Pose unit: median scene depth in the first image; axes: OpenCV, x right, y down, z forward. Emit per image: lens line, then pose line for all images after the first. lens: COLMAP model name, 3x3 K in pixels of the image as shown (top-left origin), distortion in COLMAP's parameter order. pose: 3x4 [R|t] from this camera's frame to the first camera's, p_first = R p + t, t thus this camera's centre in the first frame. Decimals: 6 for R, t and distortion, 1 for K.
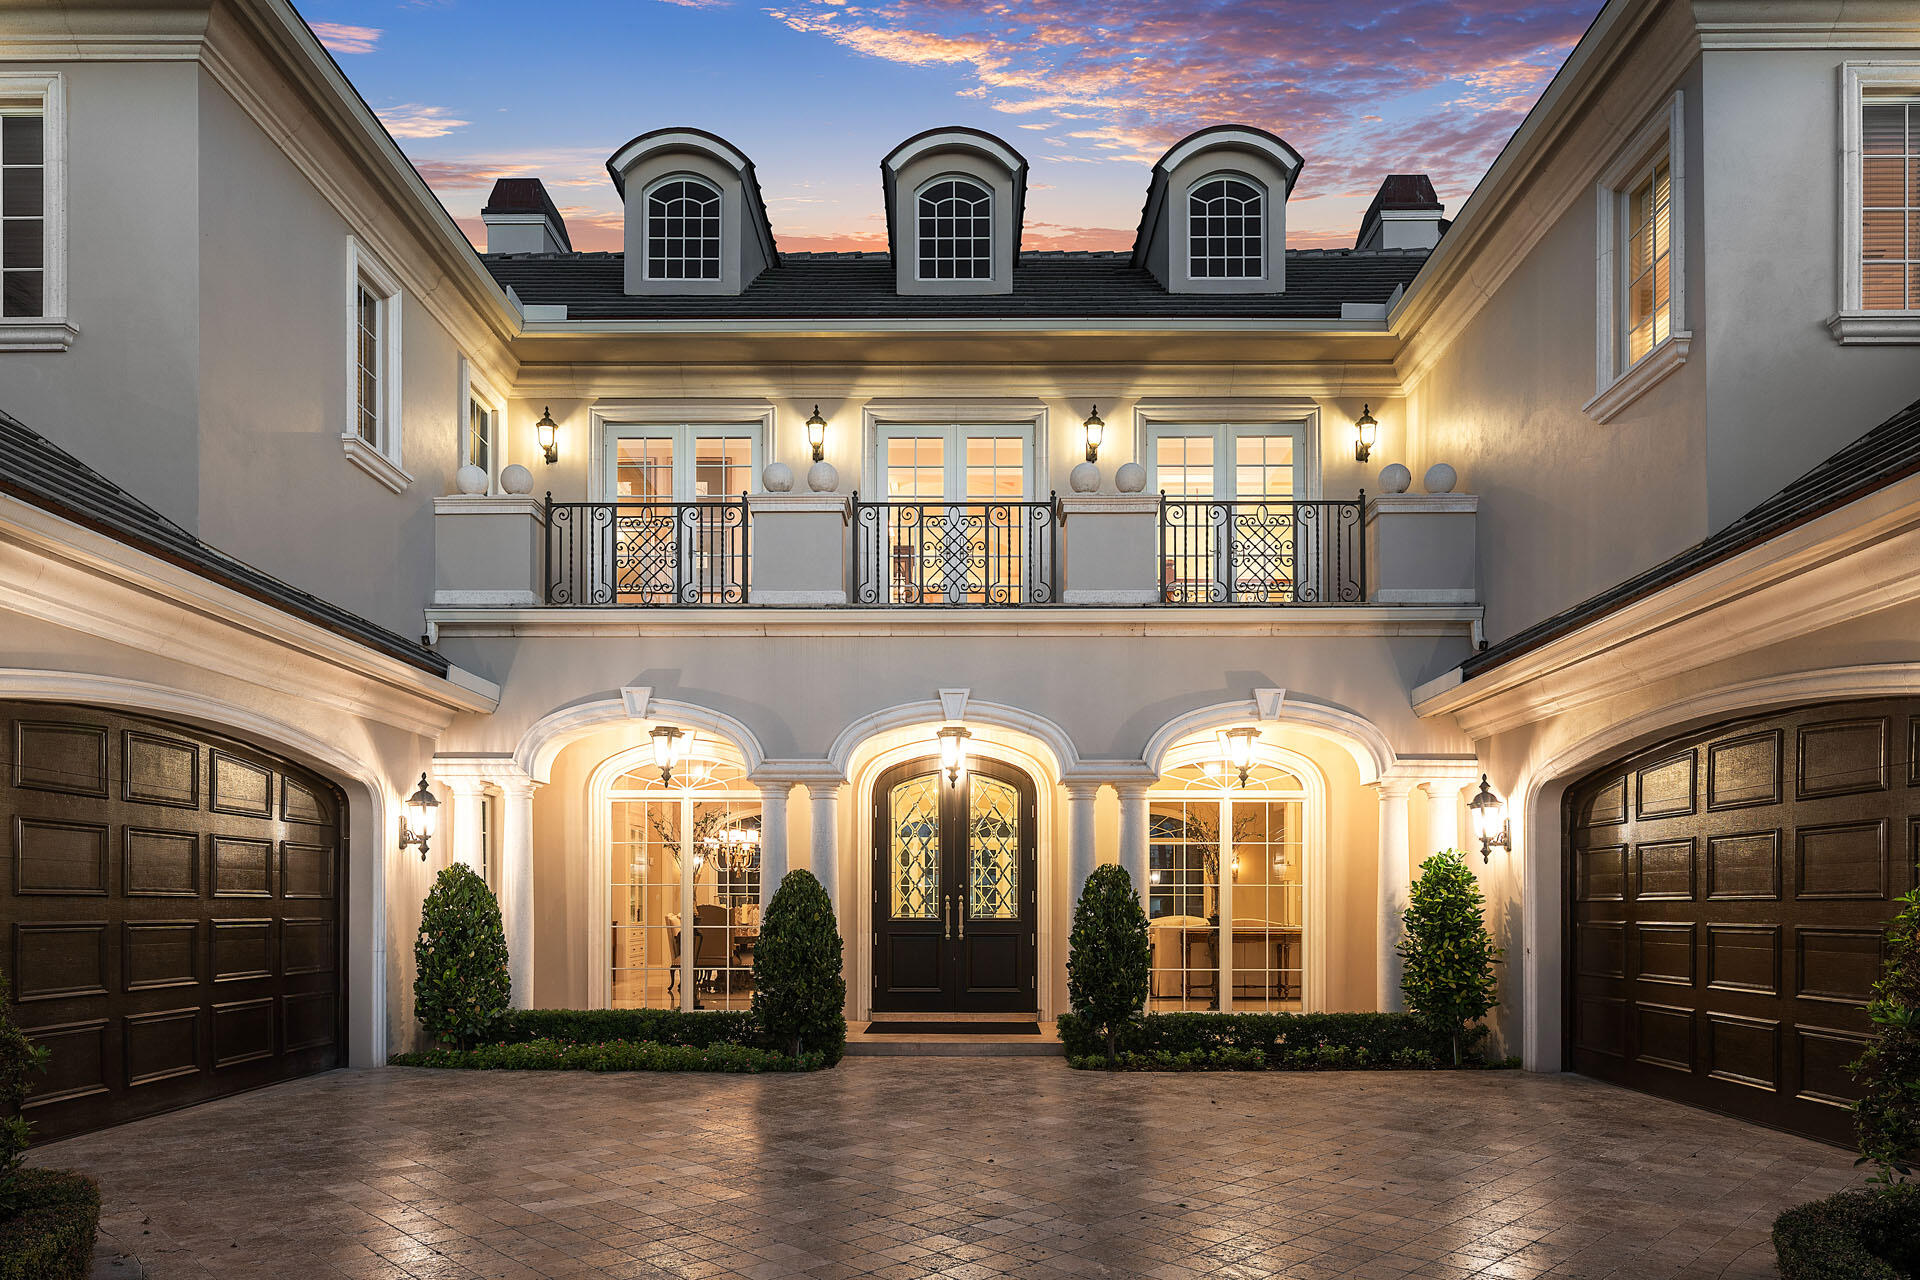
lens RADIAL K [[1202.1, 0, 897.9], [0, 1202.1, 689.9], [0, 0, 1]] dist [0.005148, 0.001156]
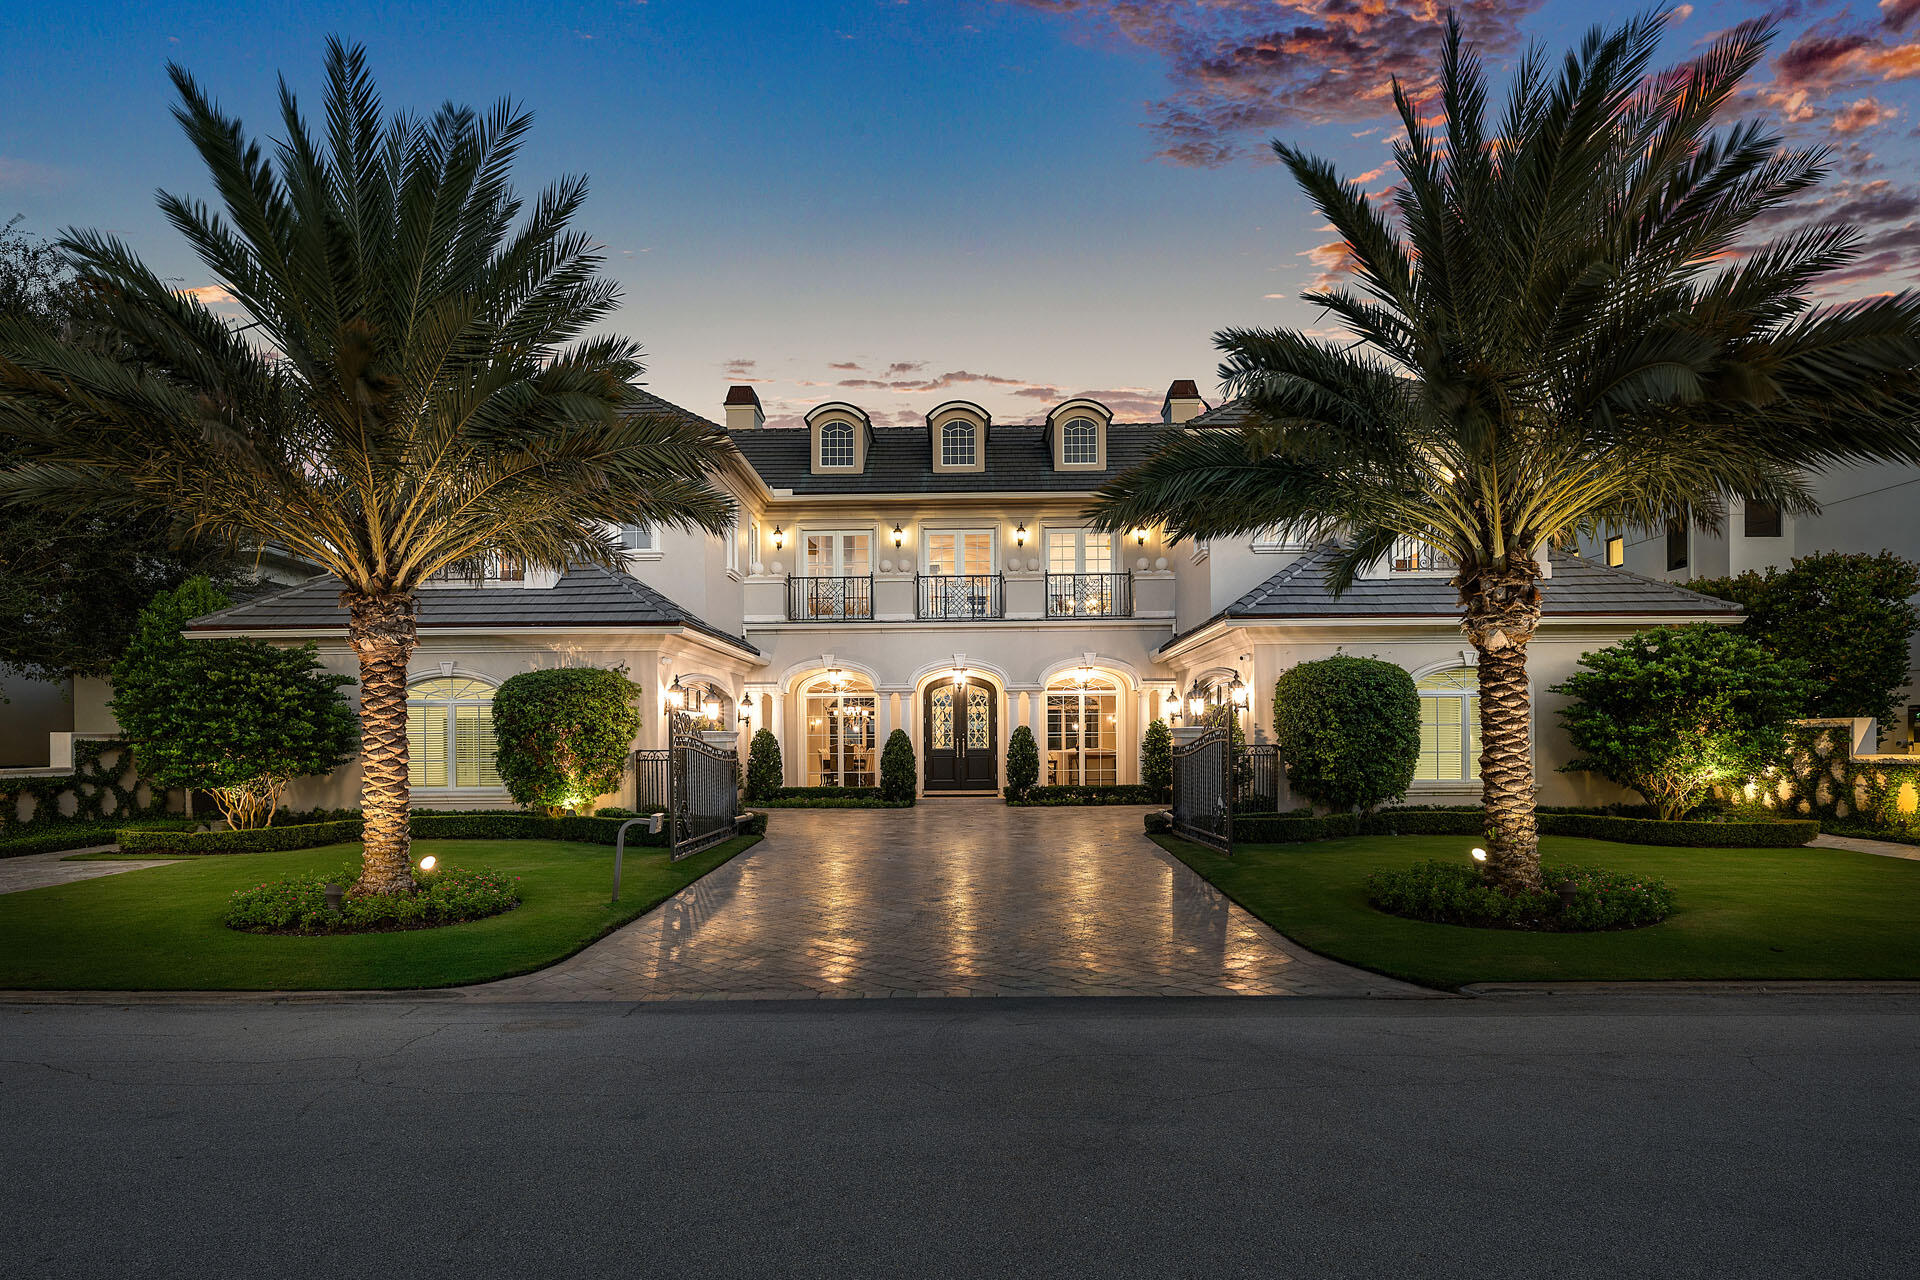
lens RADIAL K [[1029.6, 0, 960.0], [0, 1029.6, 640.0], [0, 0, 1]] dist [0.019094, 0.000336]
pose [[0.998897, -0.006079, 0.046554, -0.048518], [0.002587, 0.997202, 0.074709, -0.180378], [-0.046877, -0.074507, 0.996118, -1.042408]]
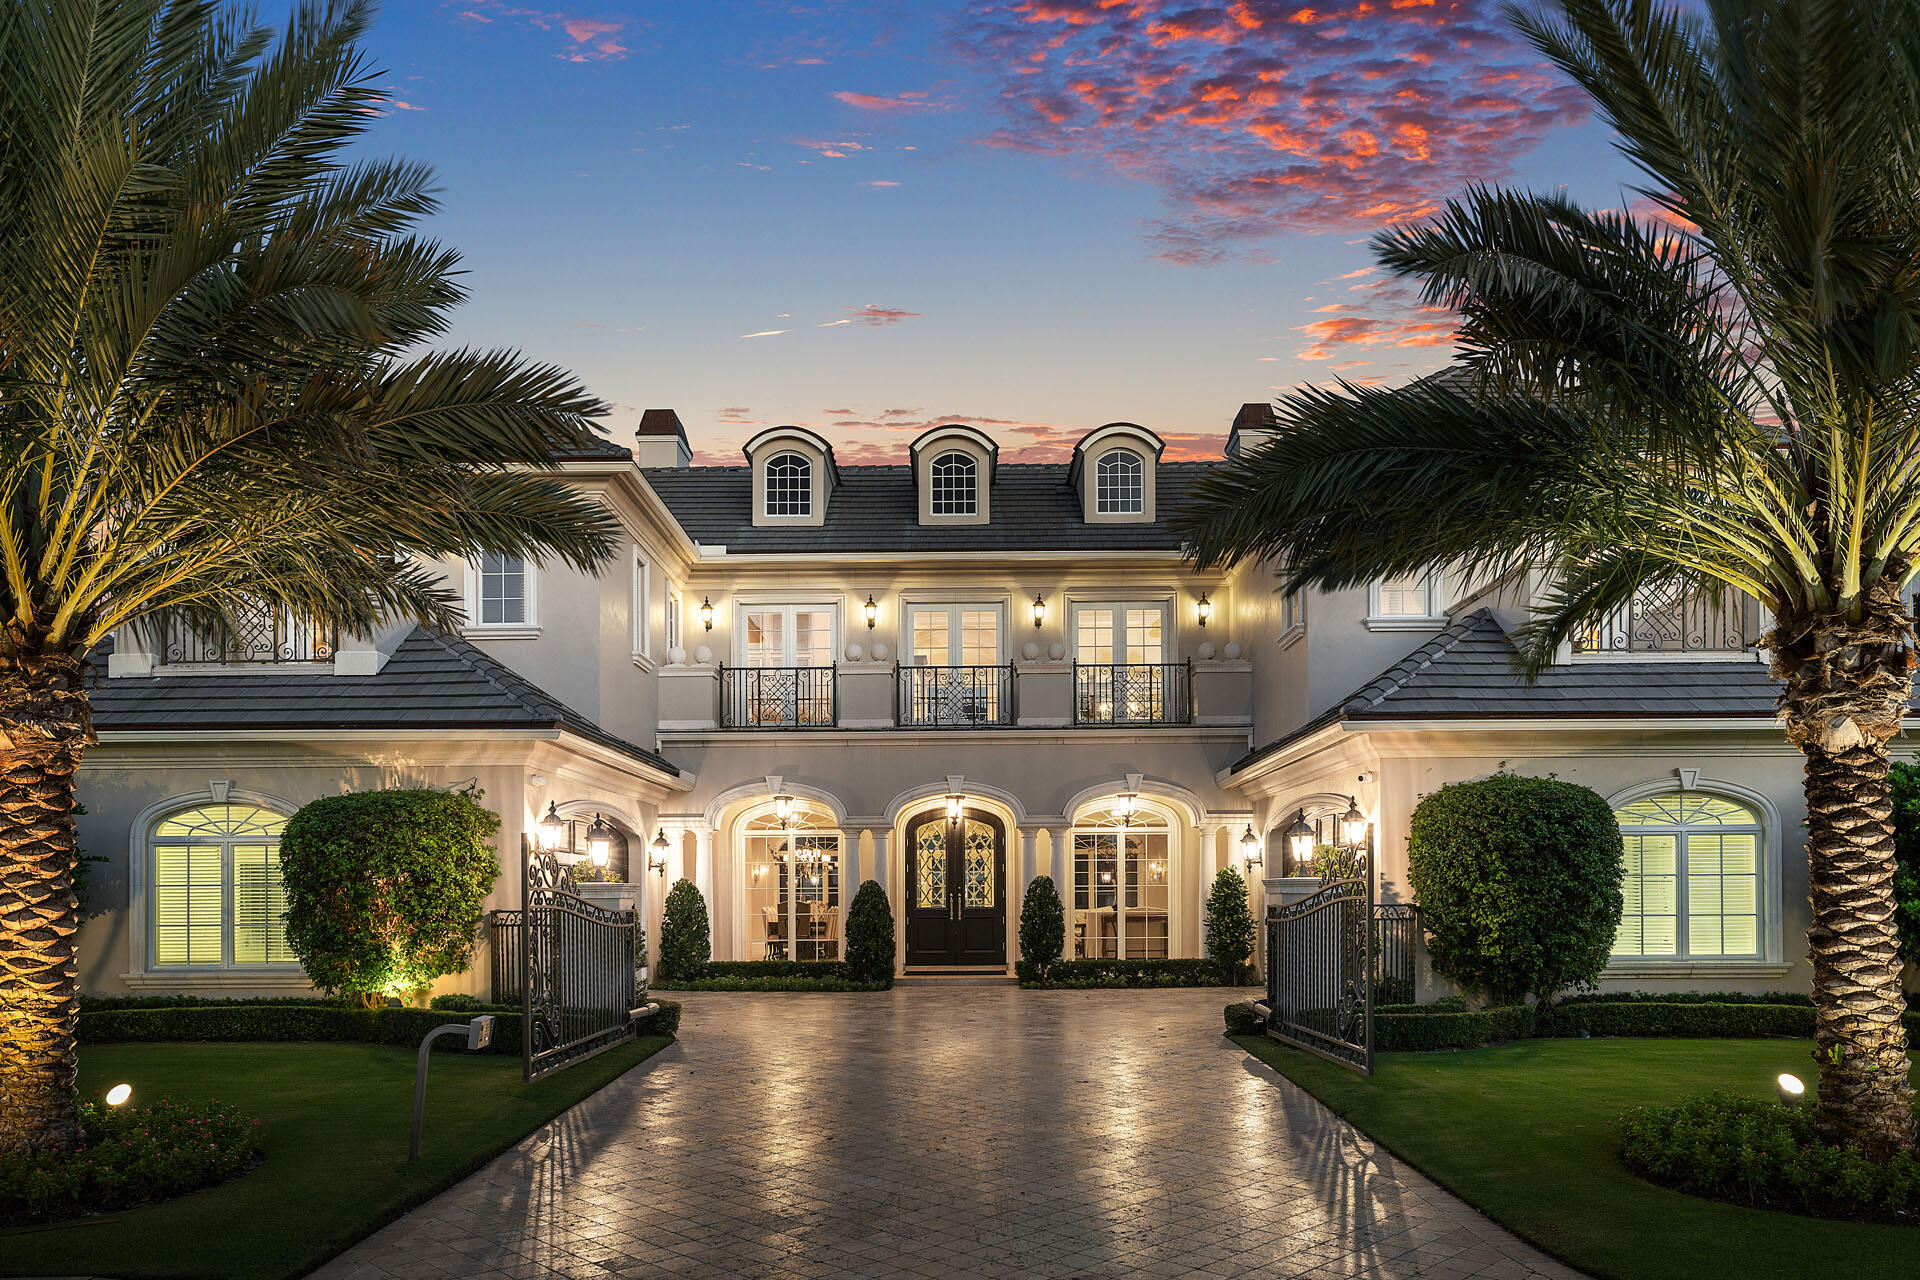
lens RADIAL K [[1293.0, 0, 926.4], [0, 1293.0, 634.5], [0, 0, 1]] dist [0.007501, 0.004110]
pose [[0.999574, -0.003073, 0.029027, -0.049153], [0.003857, 0.999628, -0.026992, -0.153099], [-0.028933, 0.027093, 0.999214, -0.875442]]
